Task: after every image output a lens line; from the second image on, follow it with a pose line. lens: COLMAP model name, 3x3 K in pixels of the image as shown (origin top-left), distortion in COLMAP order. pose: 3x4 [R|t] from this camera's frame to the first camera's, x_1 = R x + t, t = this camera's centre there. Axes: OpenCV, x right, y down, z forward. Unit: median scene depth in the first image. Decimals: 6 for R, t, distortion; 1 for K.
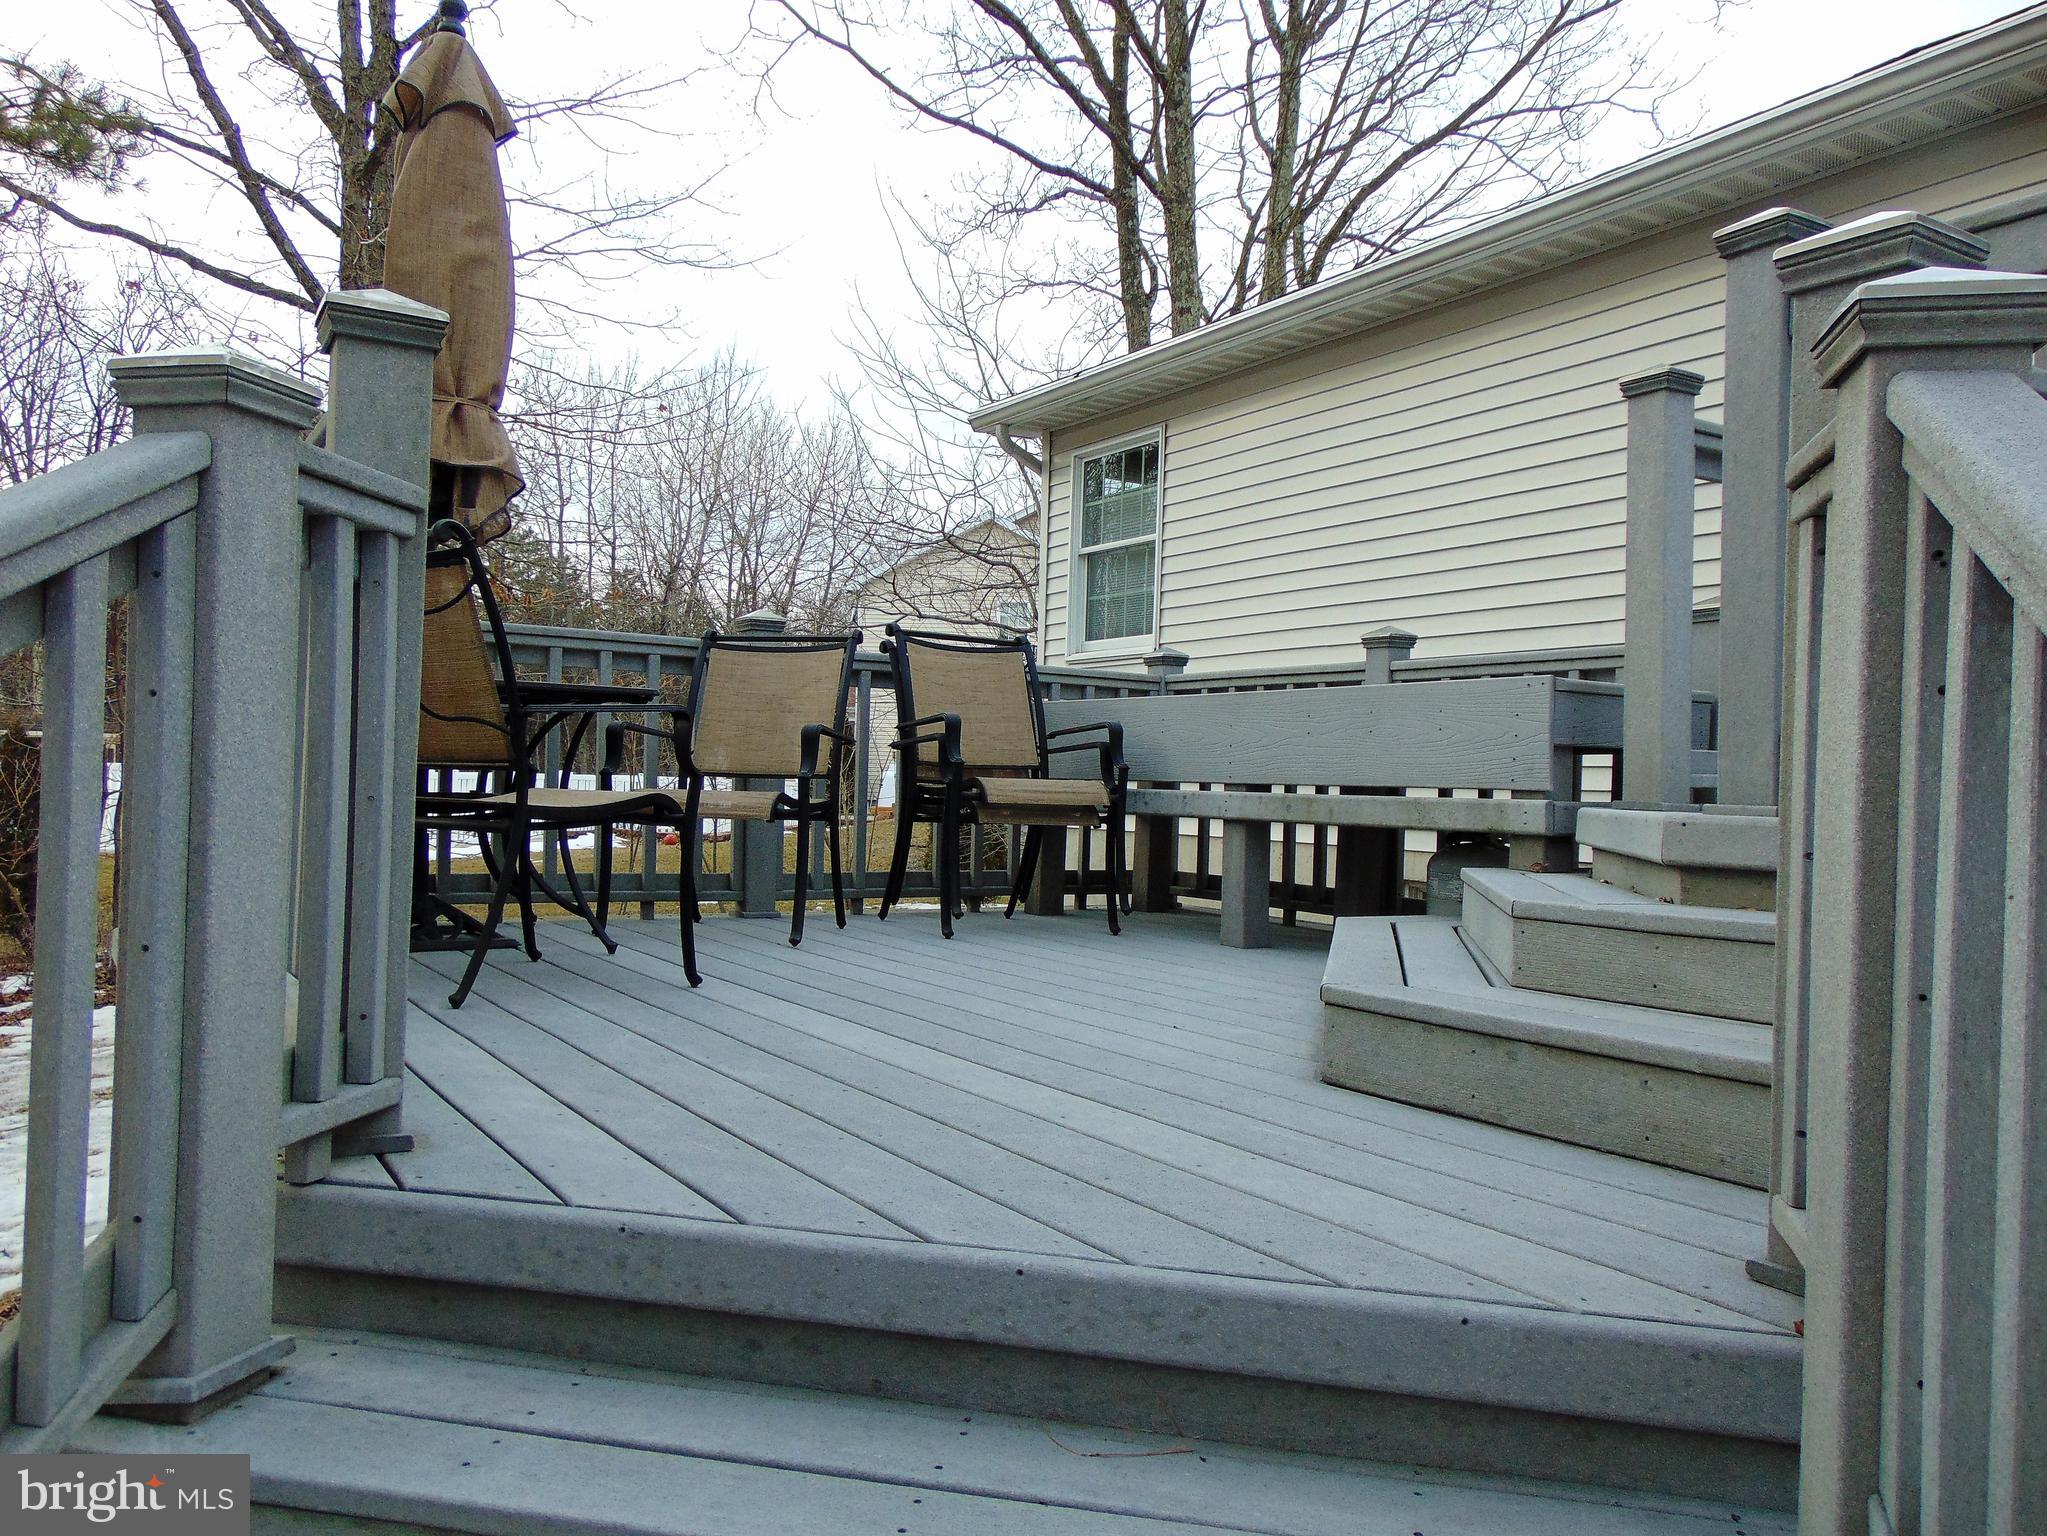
lens RADIAL K [[1537.5, 0, 1023.5], [0, 1537.5, 768.0], [0, 0, 1]] dist [0.003547, -0.000105]
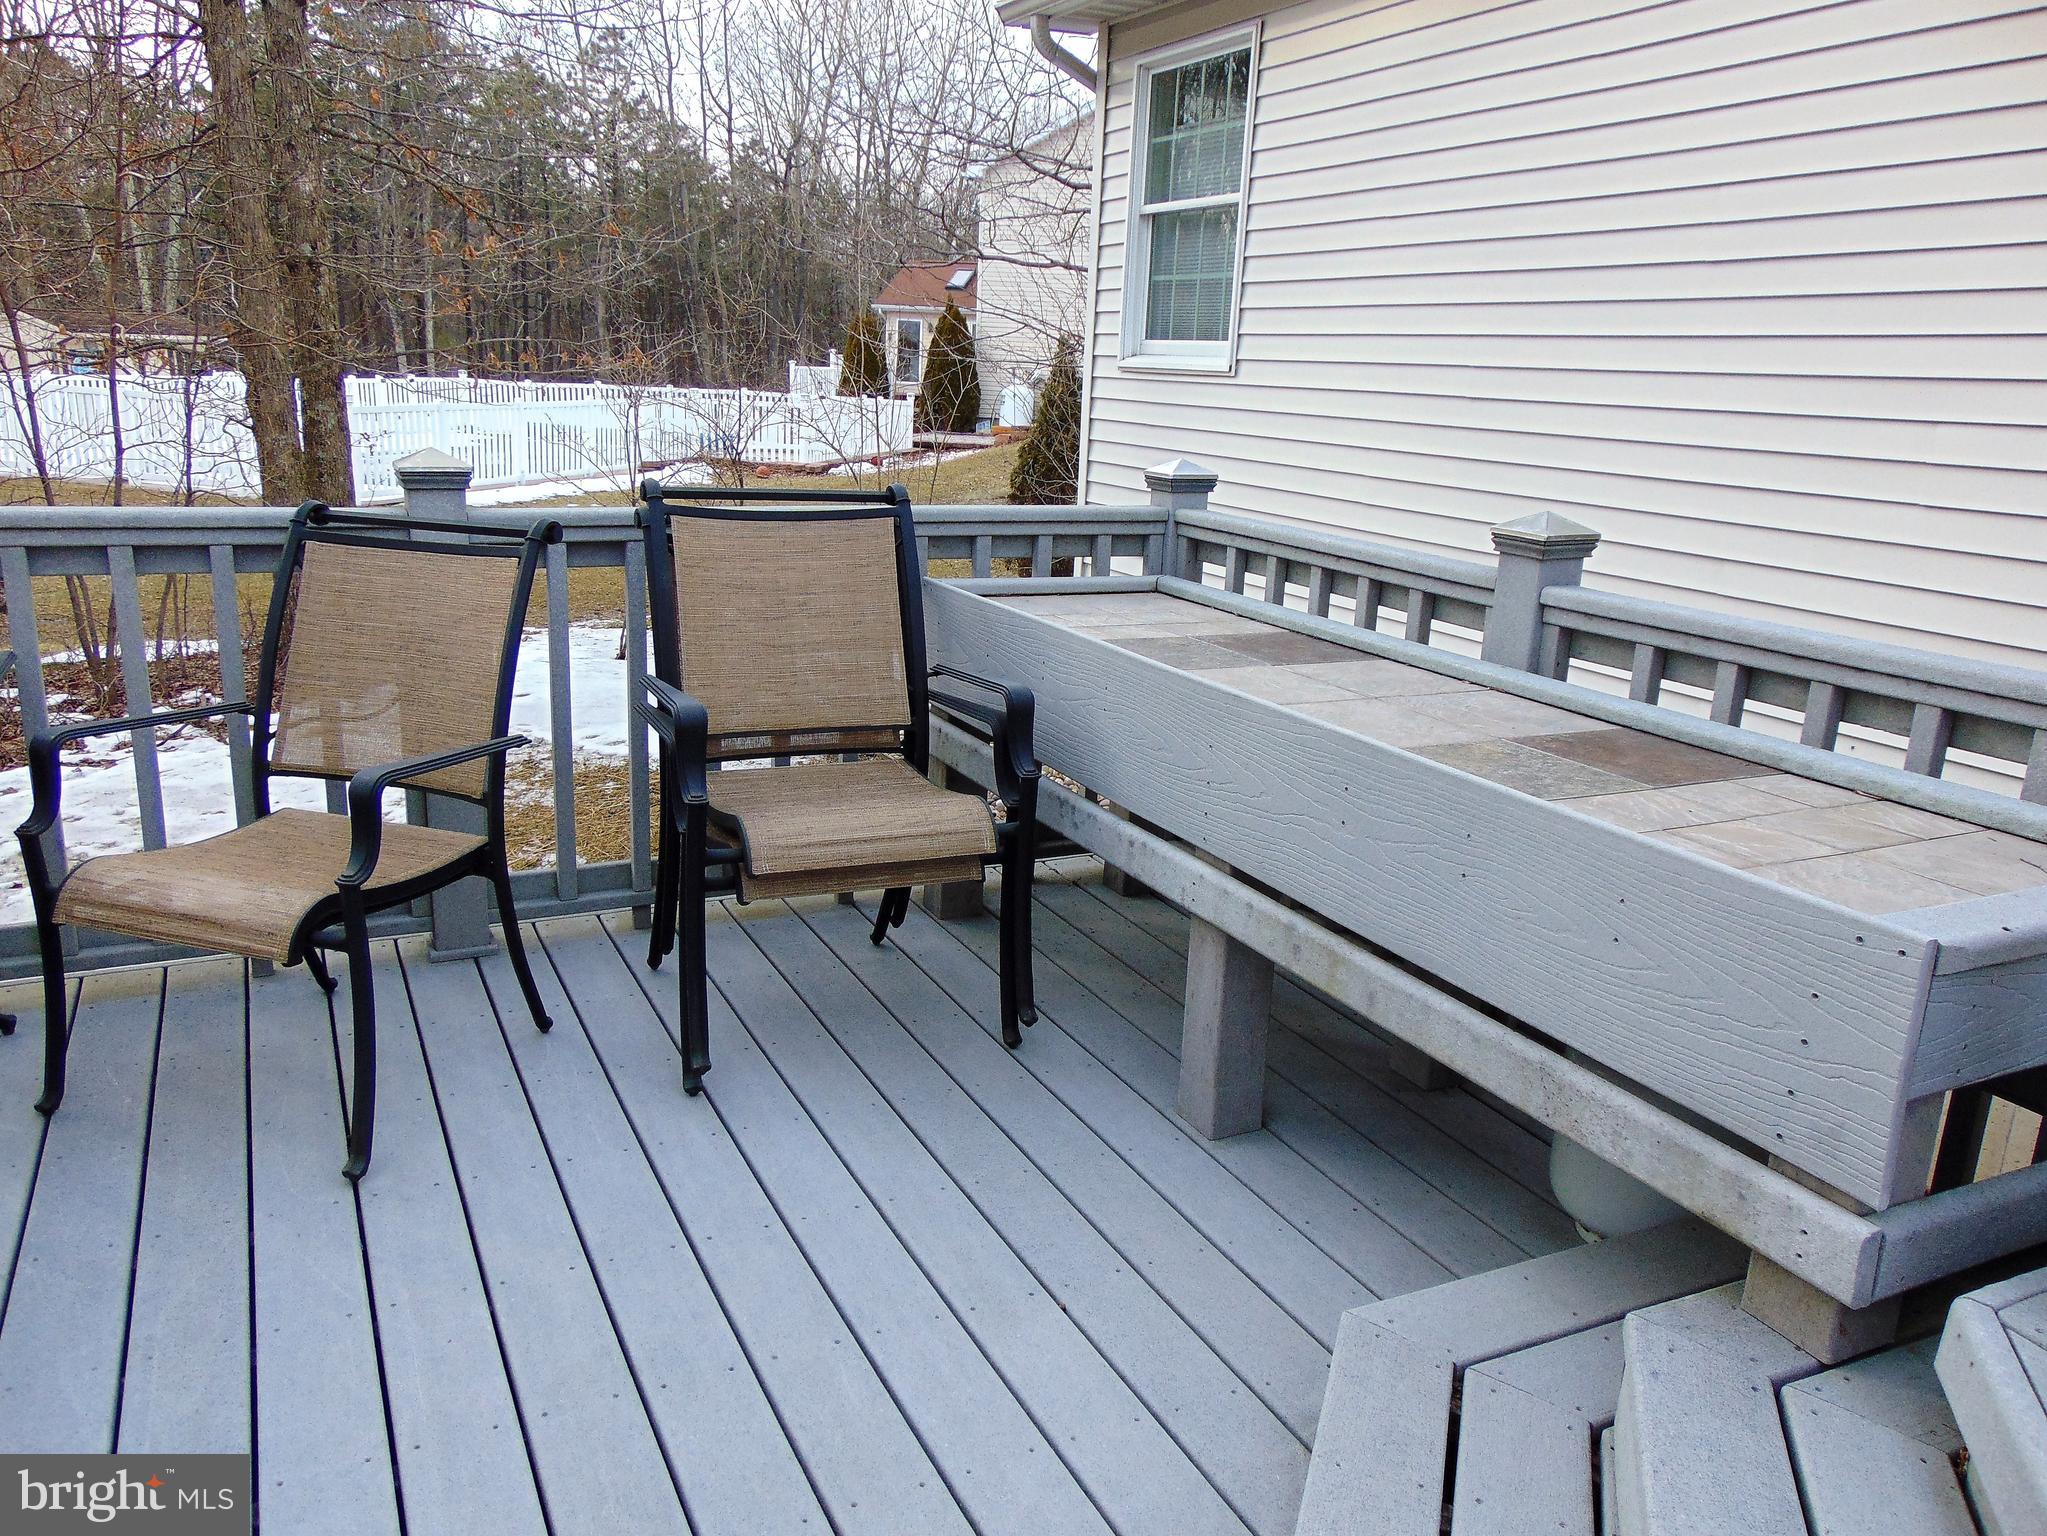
lens RADIAL K [[1537.5, 0, 1023.5], [0, 1537.5, 768.0], [0, 0, 1]] dist [0.003547, -0.000105]
pose [[0.995043, 0.042255, -0.090020, 0.057017], [-0.017515, 0.965550, 0.259629, -0.073846], [0.097889, -0.256765, 0.961504, 0.234154]]
